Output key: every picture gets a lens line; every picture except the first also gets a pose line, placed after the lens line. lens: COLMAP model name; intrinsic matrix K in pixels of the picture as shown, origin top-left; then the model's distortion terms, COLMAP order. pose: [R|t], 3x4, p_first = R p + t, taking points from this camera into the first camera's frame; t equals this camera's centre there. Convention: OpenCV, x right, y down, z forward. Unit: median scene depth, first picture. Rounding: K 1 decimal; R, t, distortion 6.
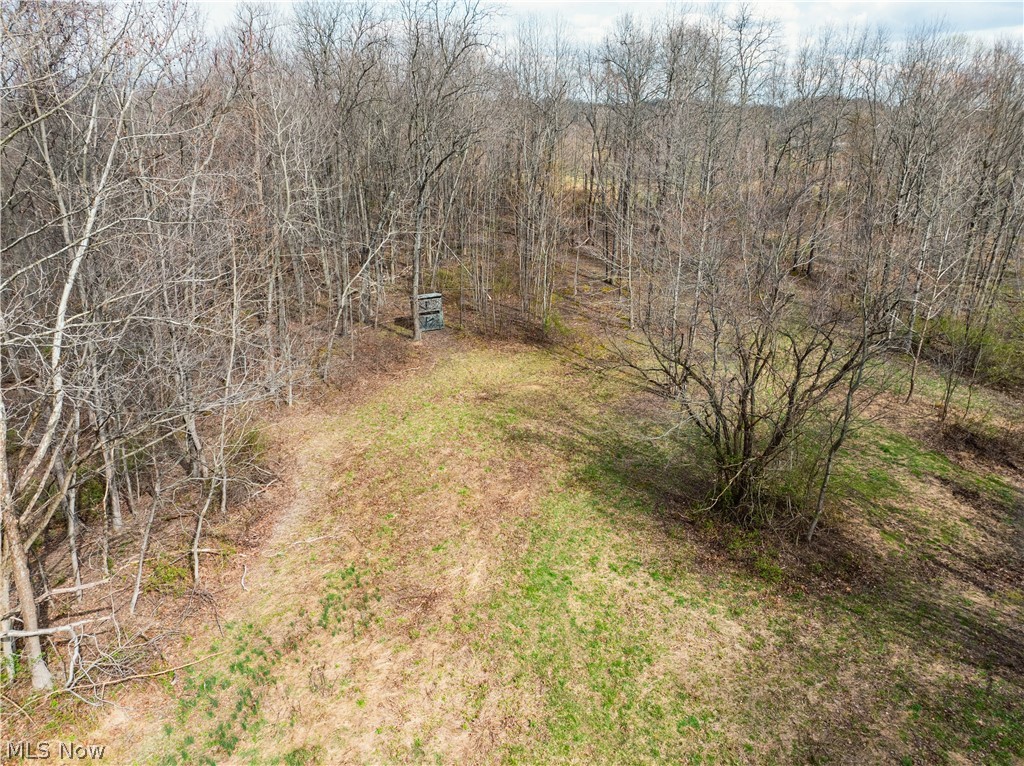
lens RADIAL K [[722.1, 0, 512.0], [0, 722.1, 383.0], [0, 0, 1]] dist [-0.041450, 0.001459]
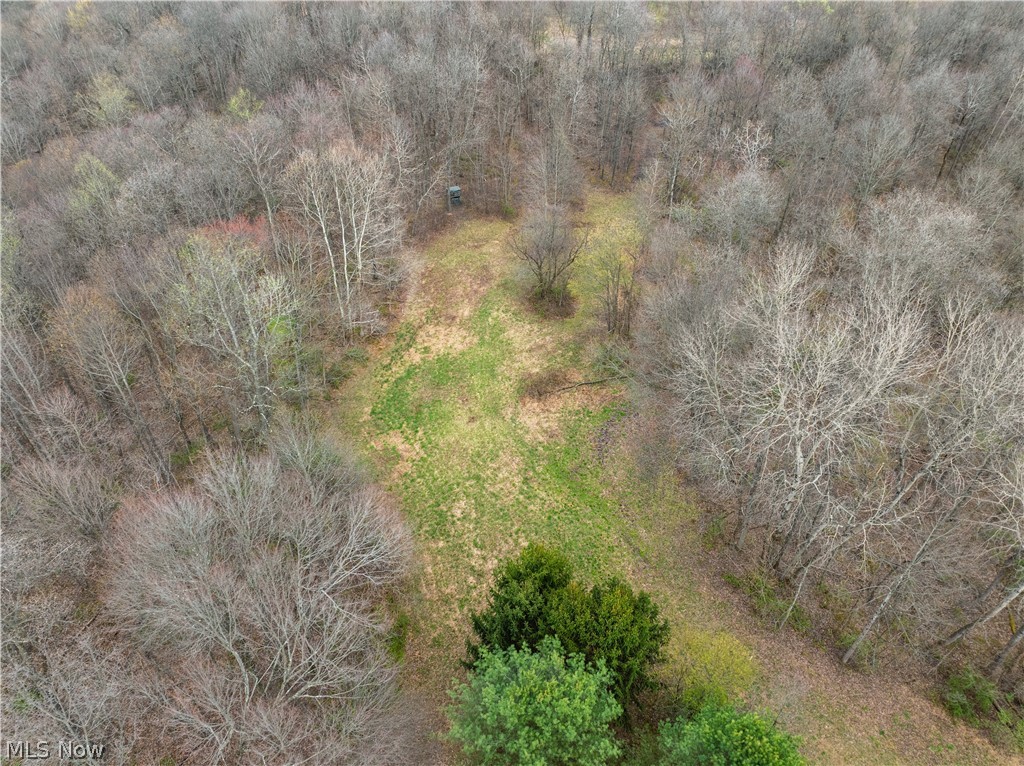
lens RADIAL K [[722.1, 0, 512.0], [0, 722.1, 383.0], [0, 0, 1]] dist [-0.041450, 0.001459]
pose [[0.998589, 0.035083, -0.039853, 0.358892], [-0.019349, 0.939439, 0.342170, -0.692814], [0.049444, -0.340917, 0.938792, -2.706771]]
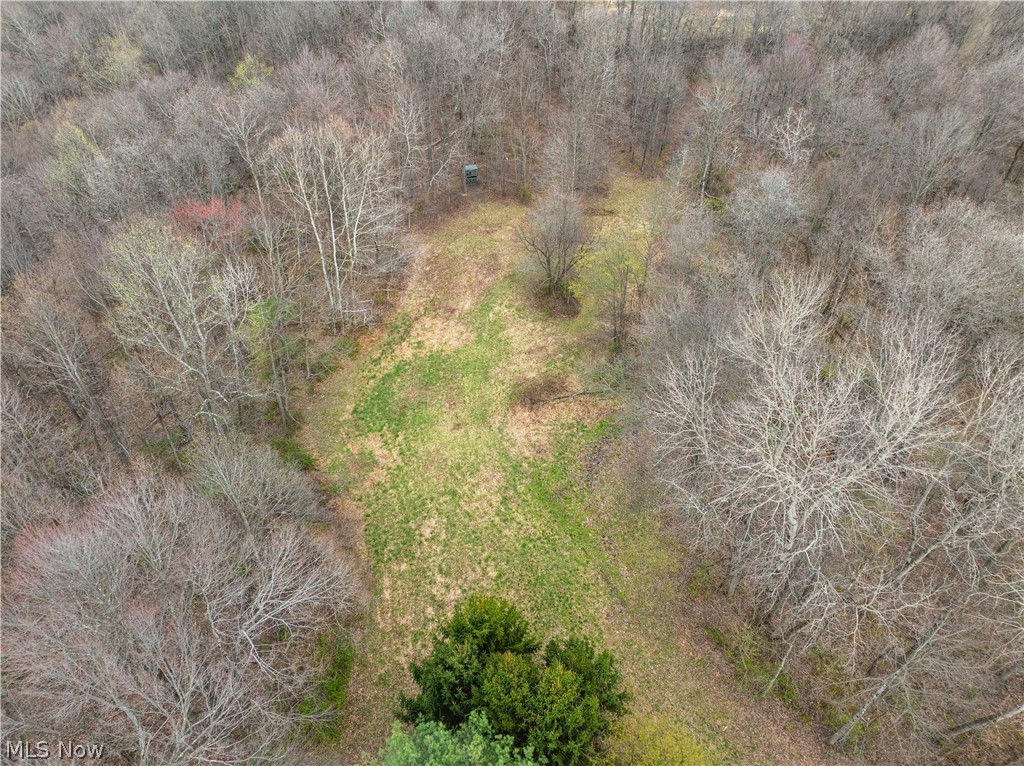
lens RADIAL K [[722.1, 0, 512.0], [0, 722.1, 383.0], [0, 0, 1]] dist [-0.041450, 0.001459]
pose [[0.990531, 0.095006, -0.099102, 0.565001], [-0.049767, 0.921258, 0.385755, -0.768279], [0.127948, -0.377171, 0.917263, -2.399085]]
